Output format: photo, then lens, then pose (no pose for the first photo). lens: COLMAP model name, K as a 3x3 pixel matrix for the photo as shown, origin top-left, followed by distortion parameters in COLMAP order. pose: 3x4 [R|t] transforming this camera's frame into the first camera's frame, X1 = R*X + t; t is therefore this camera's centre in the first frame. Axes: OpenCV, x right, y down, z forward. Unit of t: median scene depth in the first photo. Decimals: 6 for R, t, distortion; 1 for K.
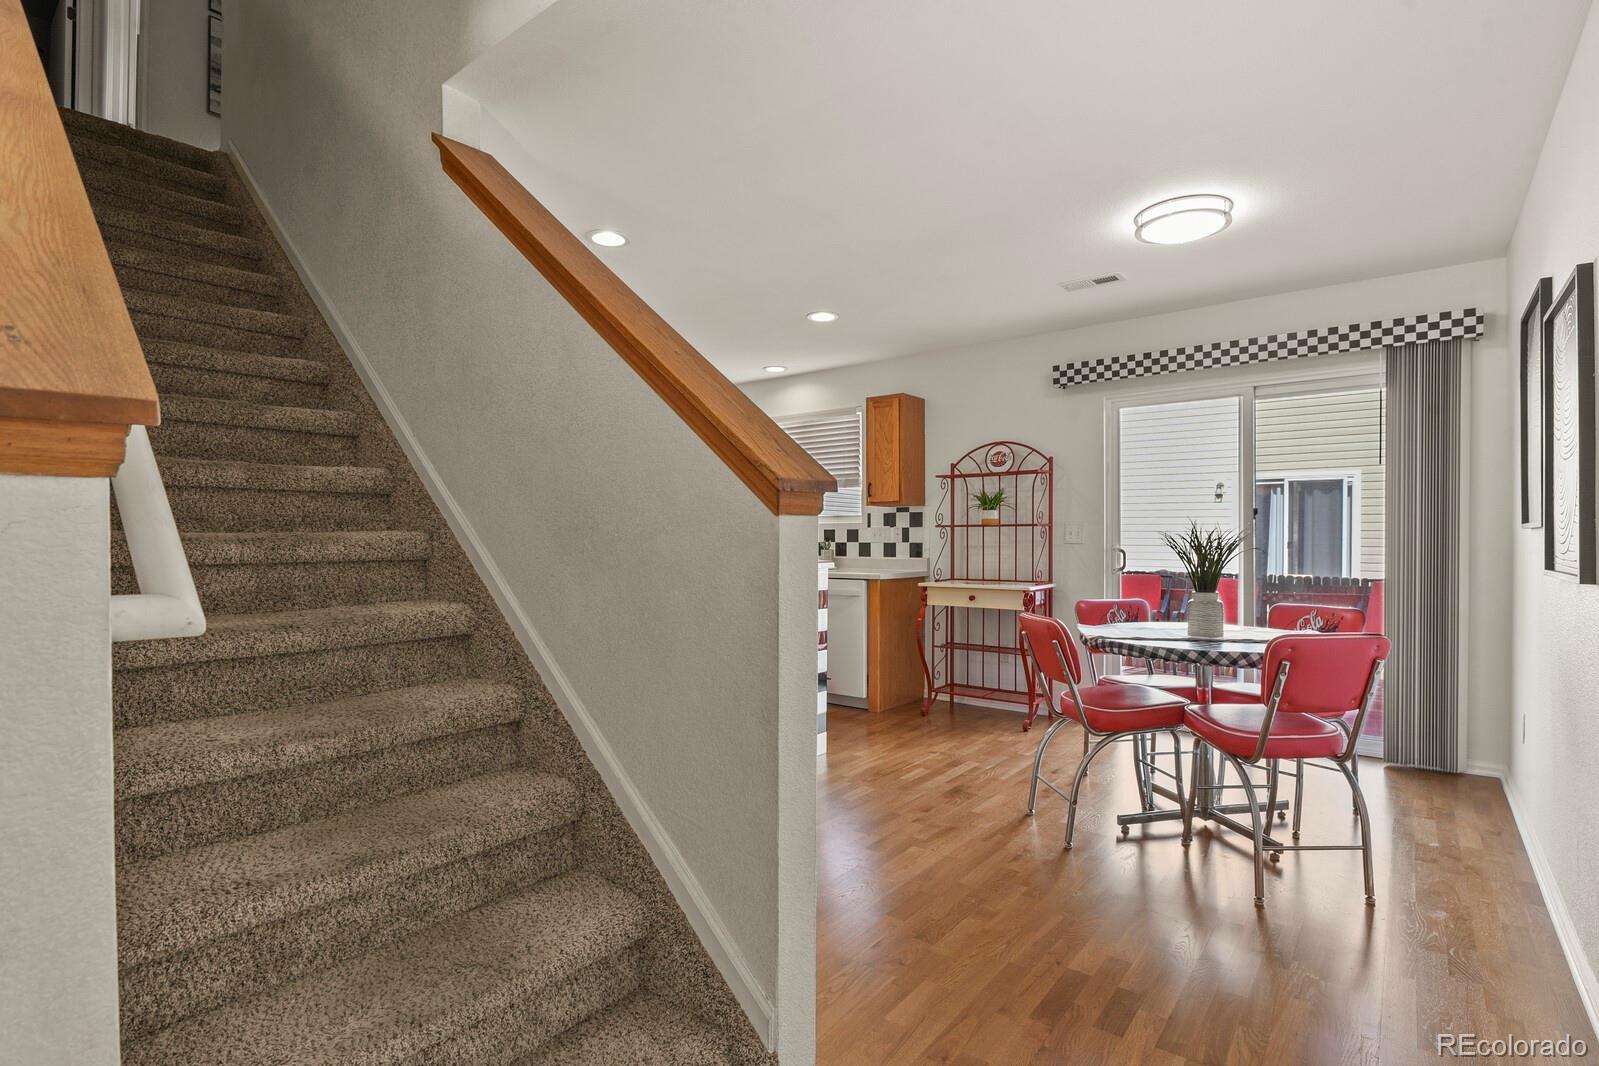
lens RADIAL K [[779.1, 0, 803.8], [0, 779.1, 538.2], [0, 0, 1]] dist [-0.003449, -0.006129]
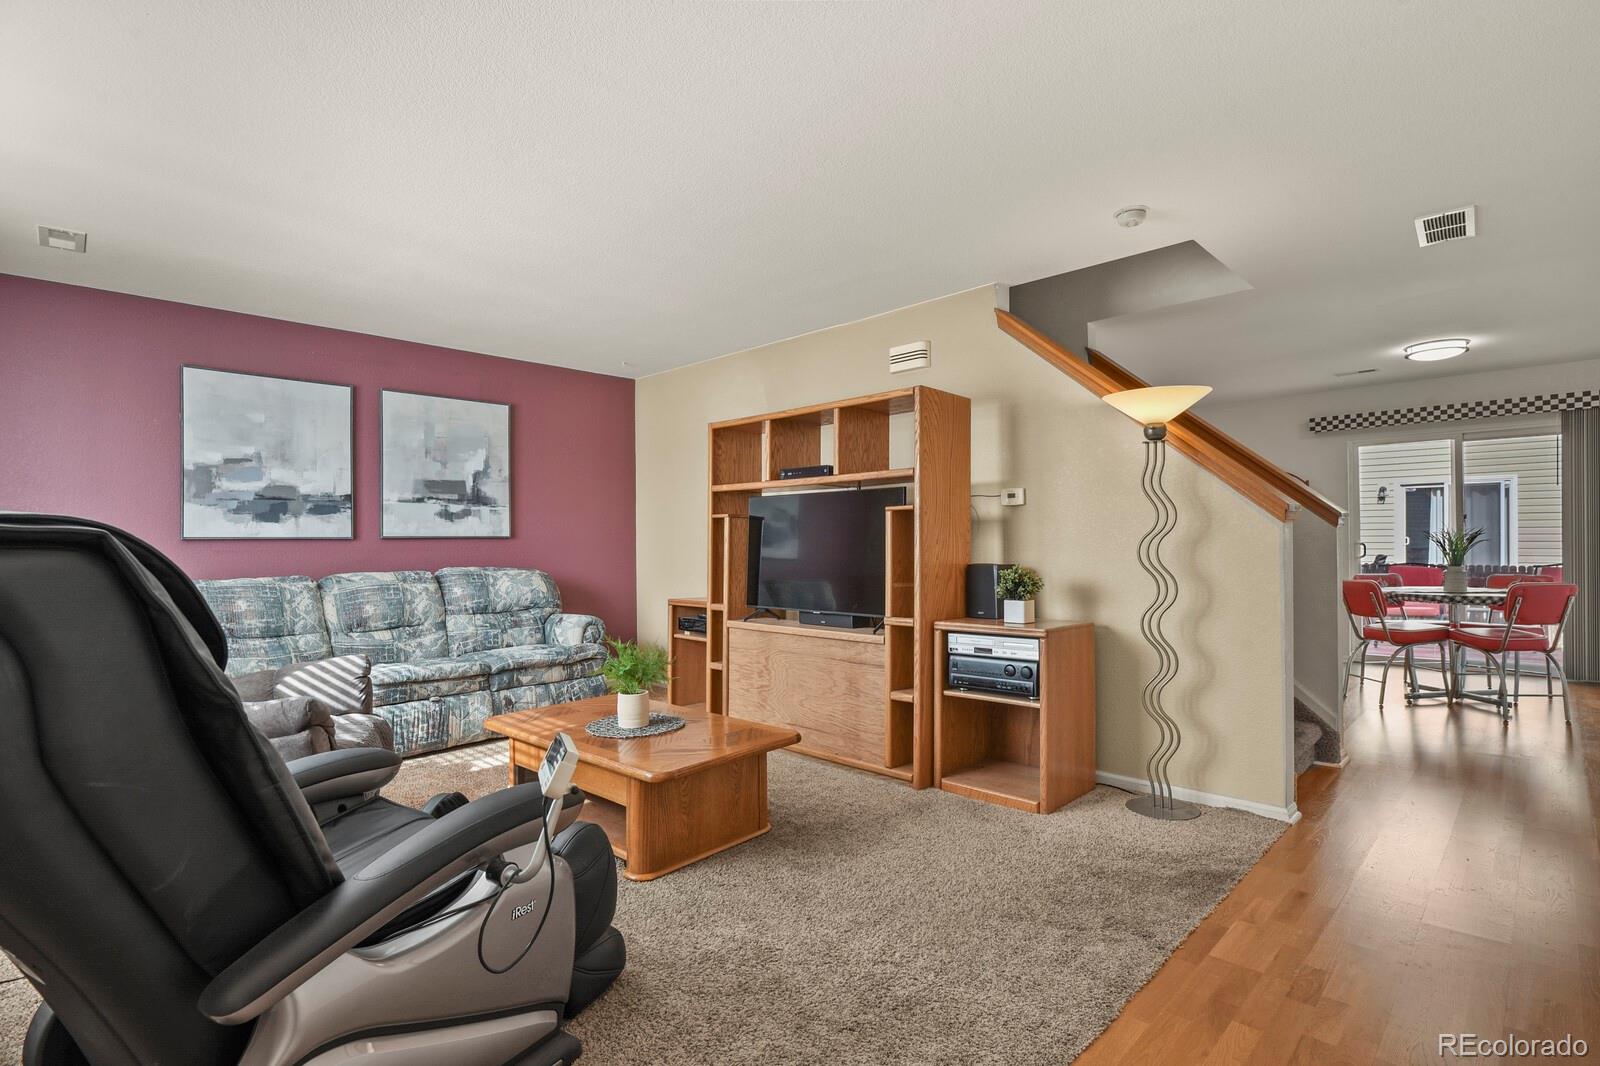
lens RADIAL K [[779.5, 0, 804.3], [0, 779.5, 538.2], [0, 0, 1]] dist [-0.003449, -0.006129]
pose [[0.994449, -0.010994, -0.104647, -0.443523], [0.010593, 0.999934, -0.004384, 0.000001], [0.104688, 0.003251, 0.994500, -0.516151]]
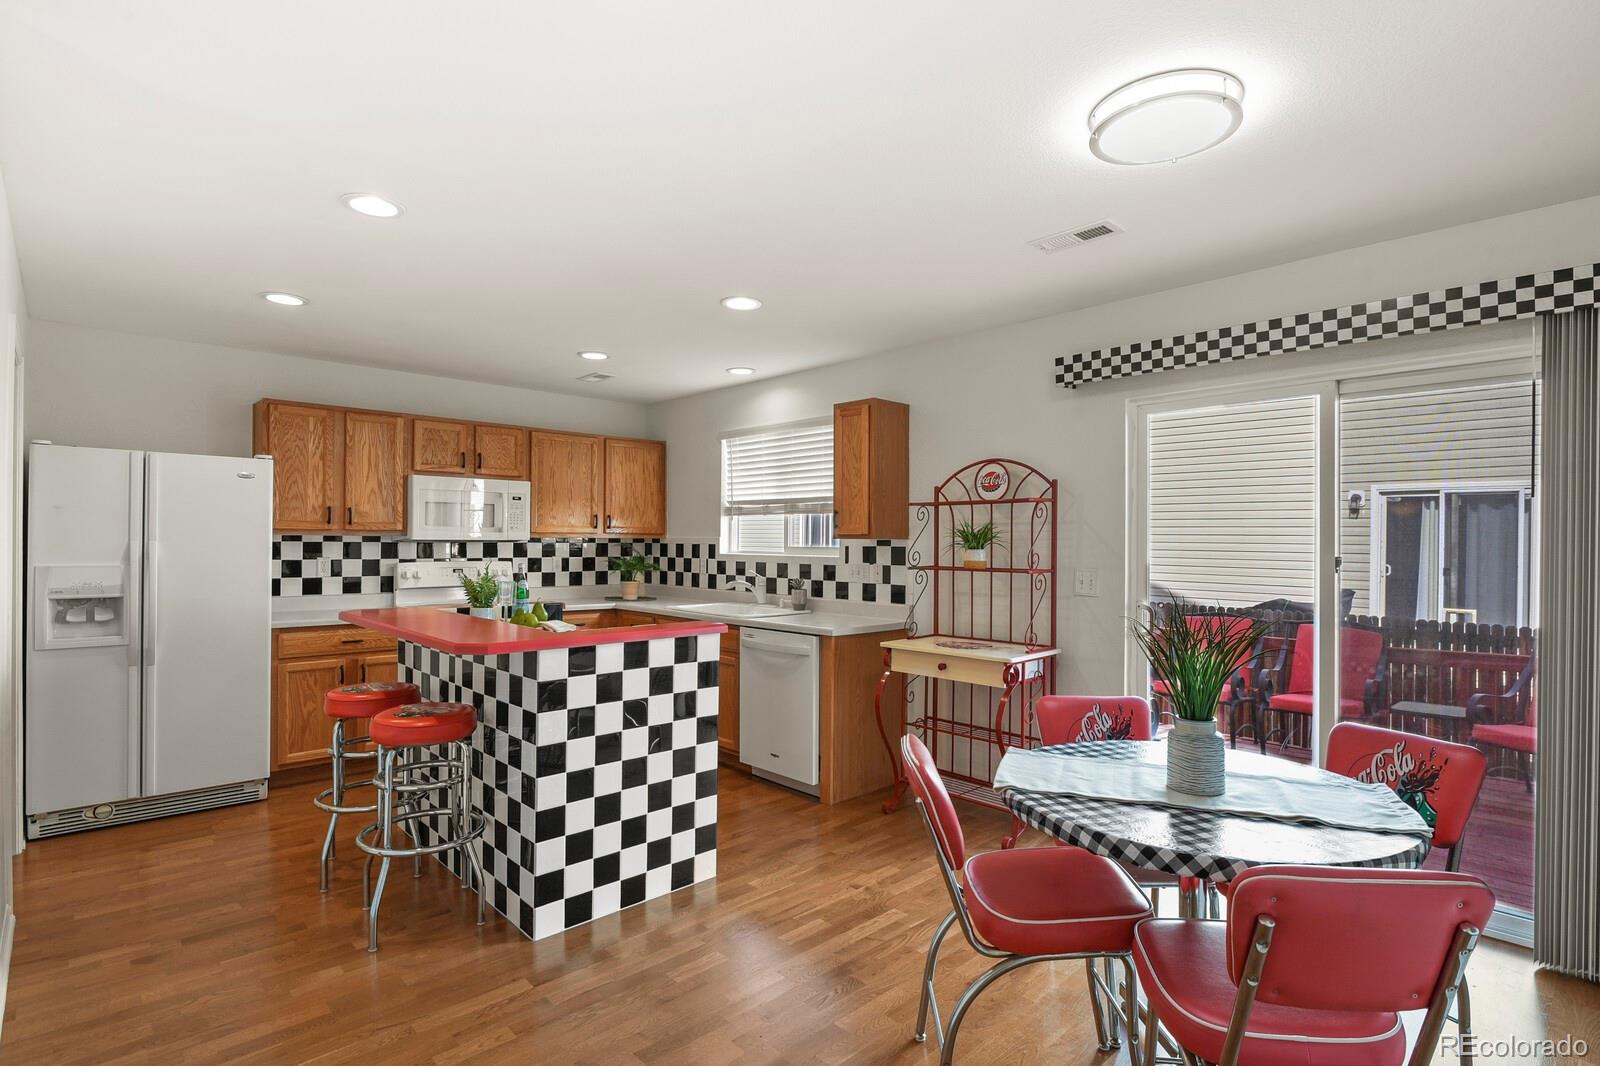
lens RADIAL K [[790.4, 0, 803.2], [0, 790.4, 538.3], [0, 0, 1]] dist [-0.003452, -0.006342]
pose [[0.989278, 0.005763, -0.145929, 0.179850], [-0.006423, 0.999971, -0.004050, -0.041360], [0.145901, 0.004943, 0.989287, 0.201898]]
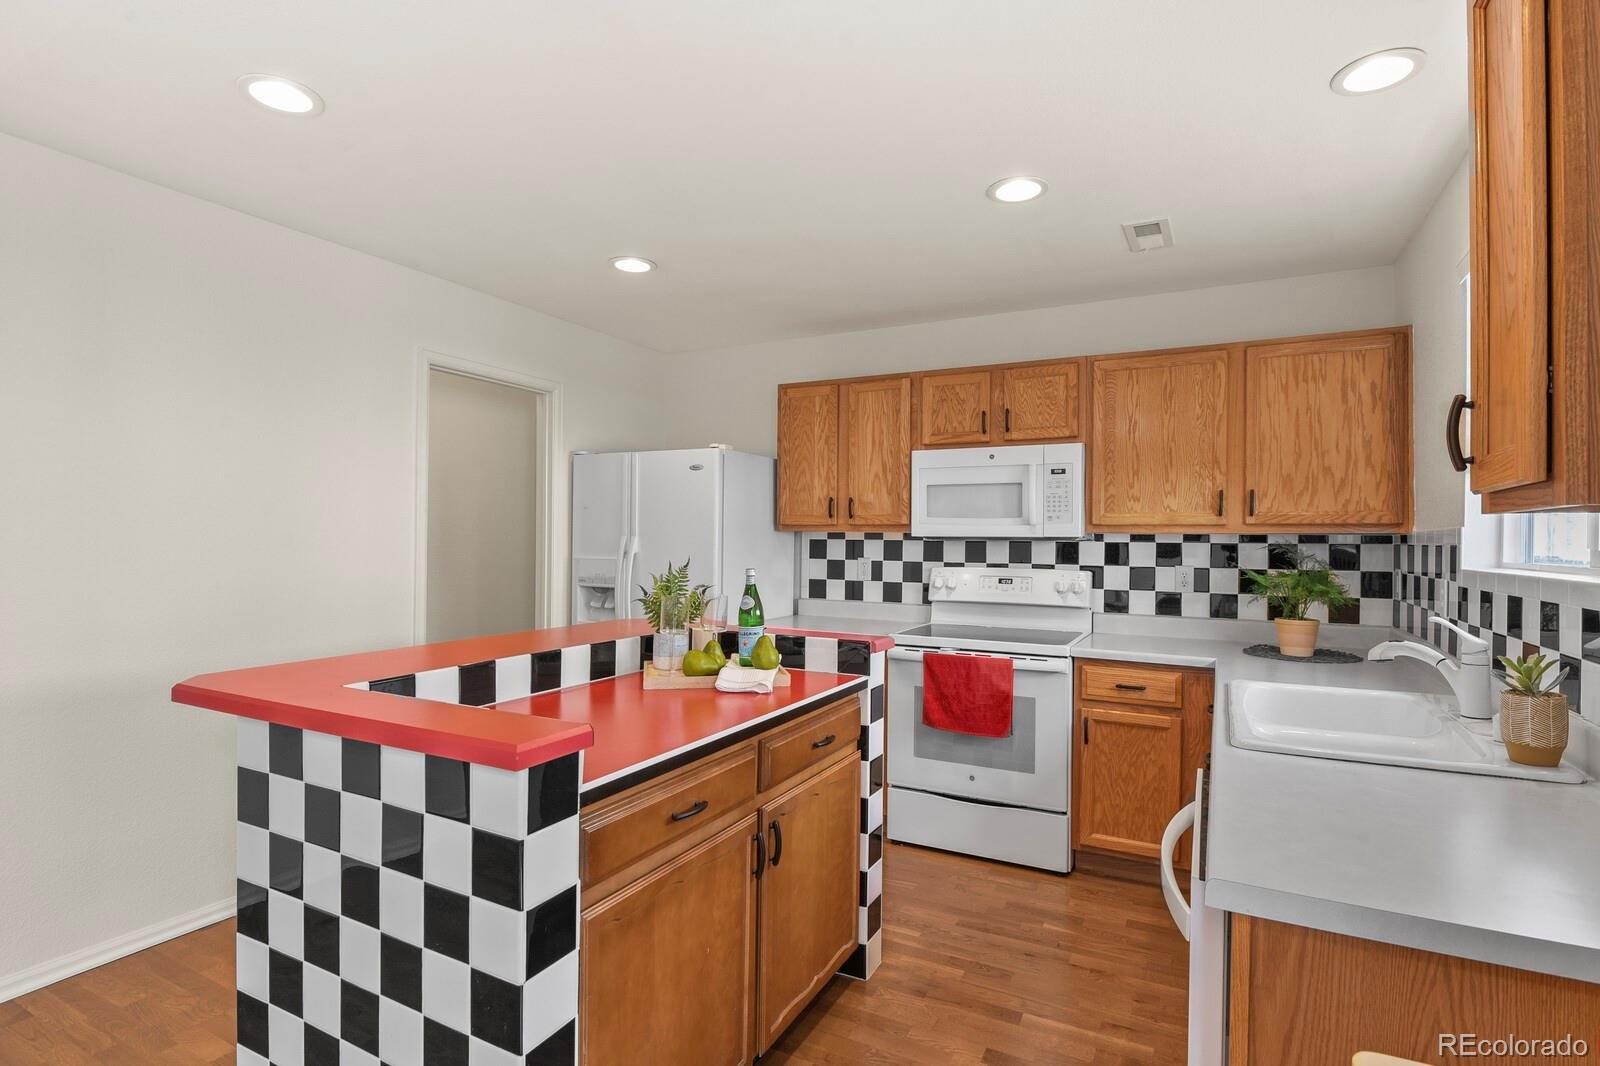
lens RADIAL K [[790.4, 0, 803.2], [0, 790.4, 538.3], [0, 0, 1]] dist [-0.003452, -0.006342]
pose [[0.182989, -0.002102, -0.983113, 0.265275], [-0.009490, 0.999947, -0.003905, -0.035017], [0.983069, 0.010044, 0.182959, 0.842675]]
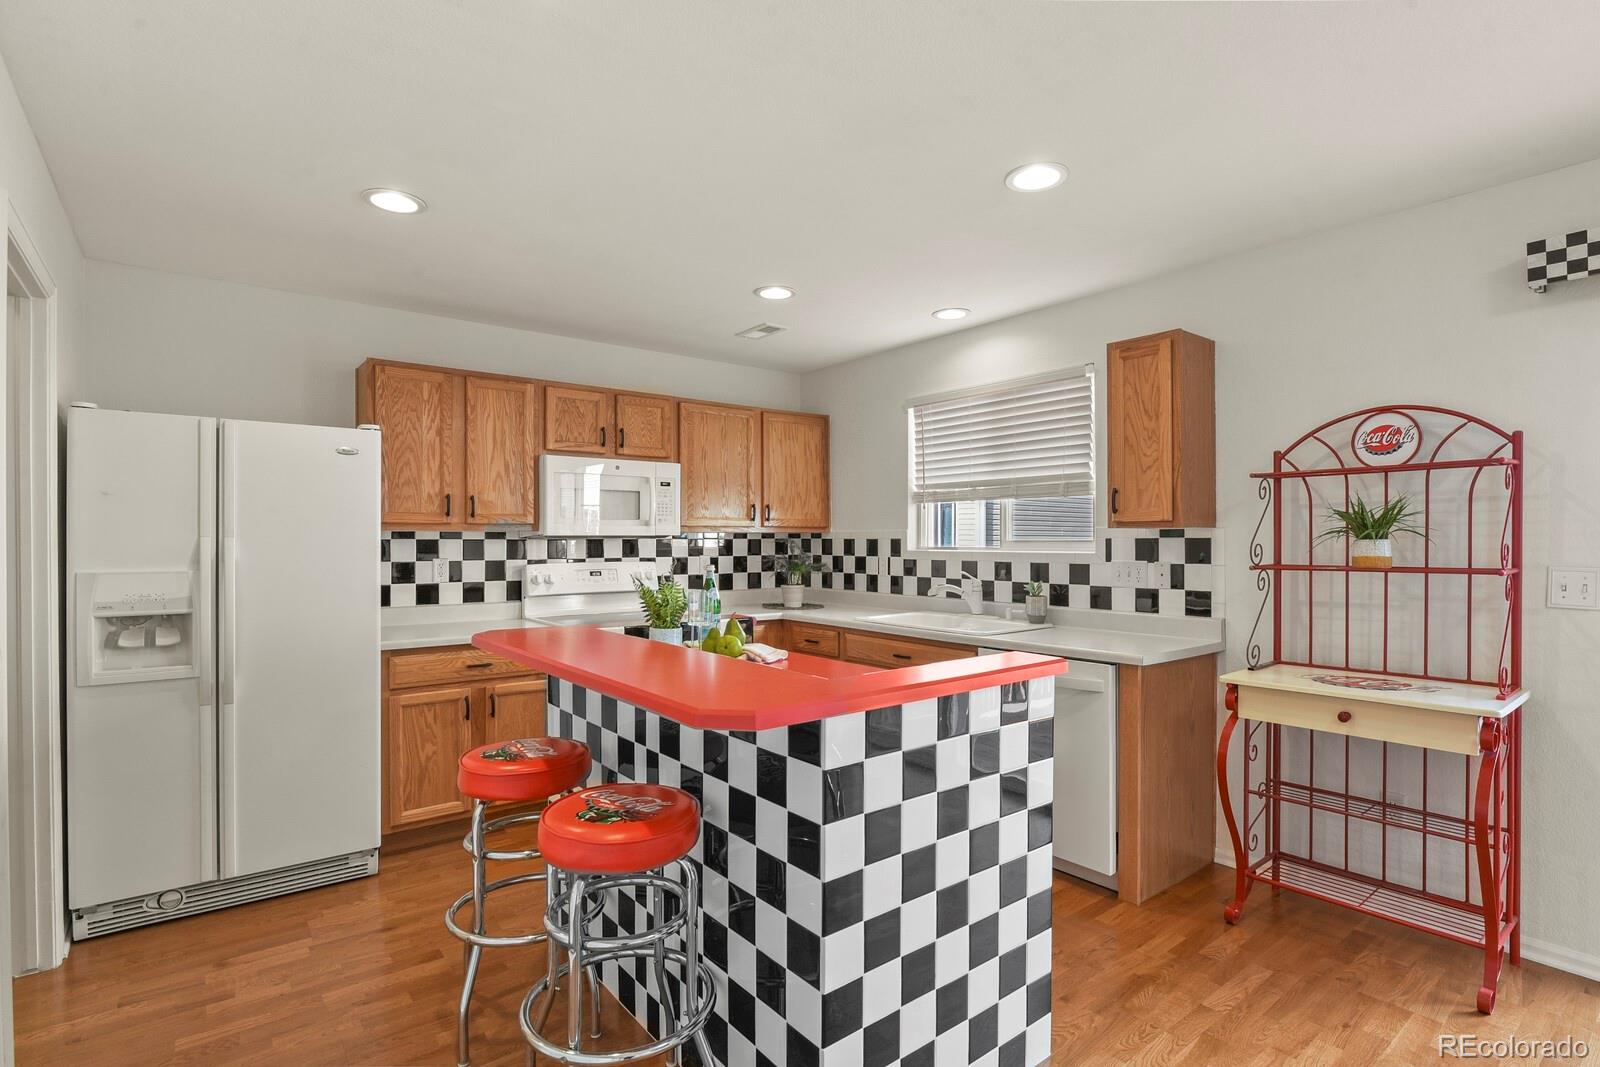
lens RADIAL K [[779.5, 0, 804.3], [0, 779.5, 538.7], [0, 0, 1]] dist [-0.003449, -0.006129]
pose [[0.971753, -0.003034, -0.235979, -0.003801], [0.002723, 0.999995, -0.001643, -0.035586], [0.235983, 0.000954, 0.971757, 0.400488]]
